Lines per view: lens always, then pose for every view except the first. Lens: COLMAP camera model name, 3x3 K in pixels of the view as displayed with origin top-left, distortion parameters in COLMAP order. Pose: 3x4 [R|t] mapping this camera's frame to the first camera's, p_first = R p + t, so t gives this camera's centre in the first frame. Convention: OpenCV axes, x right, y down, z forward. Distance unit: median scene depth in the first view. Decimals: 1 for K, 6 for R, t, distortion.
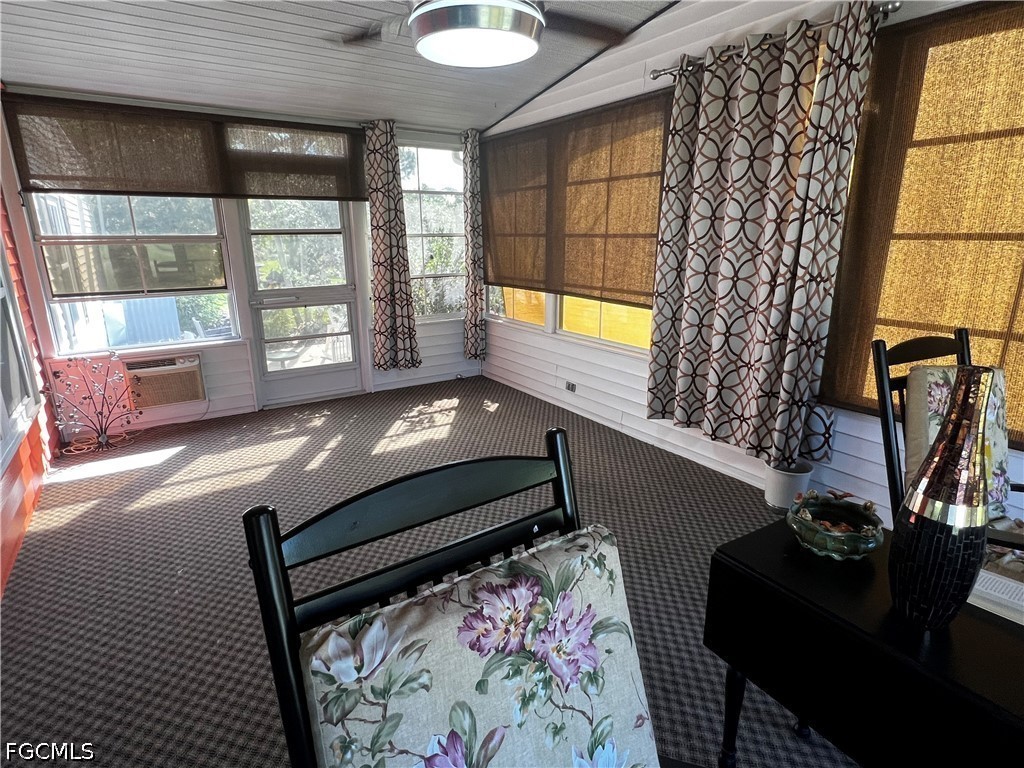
lens RADIAL K [[536.2, 0, 511.3], [0, 536.2, 383.8], [0, 0, 1]] dist [-0.003642, 0.001341]
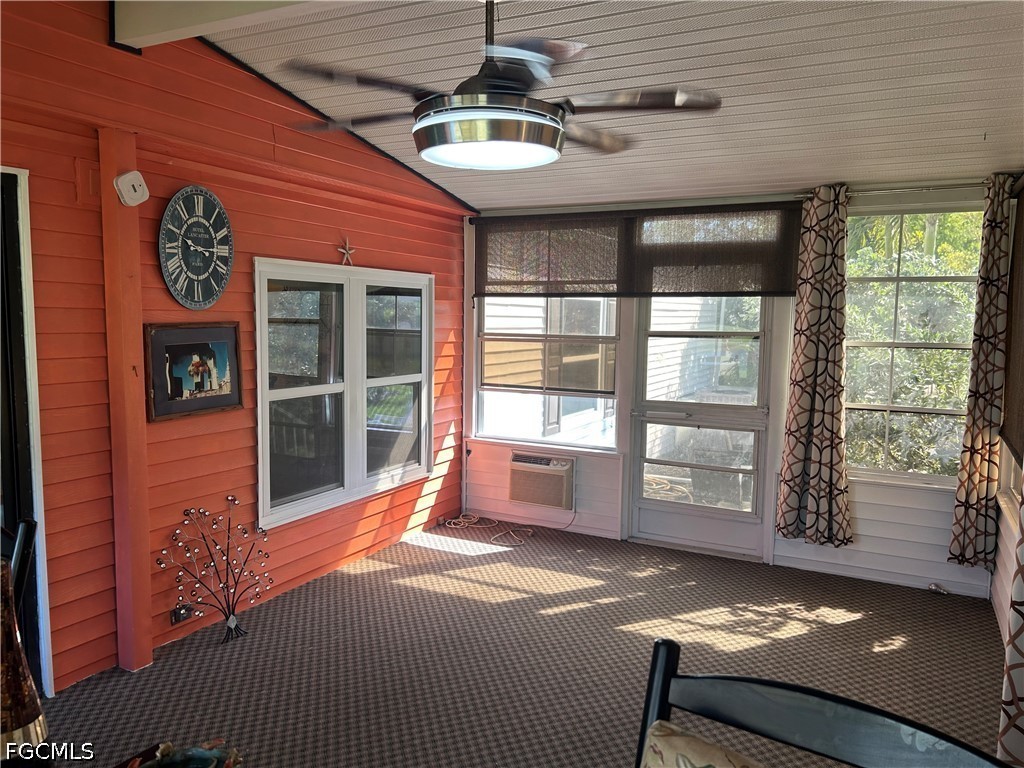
lens RADIAL K [[763.5, 0, 510.0], [0, 763.5, 383.8], [0, 0, 1]] dist [0.046006, -0.052278]
pose [[0.485227, 0.092810, -0.869449, 0.470593], [-0.249590, 0.967682, -0.035997, -0.101659], [0.838009, 0.234473, 0.492710, 0.217367]]
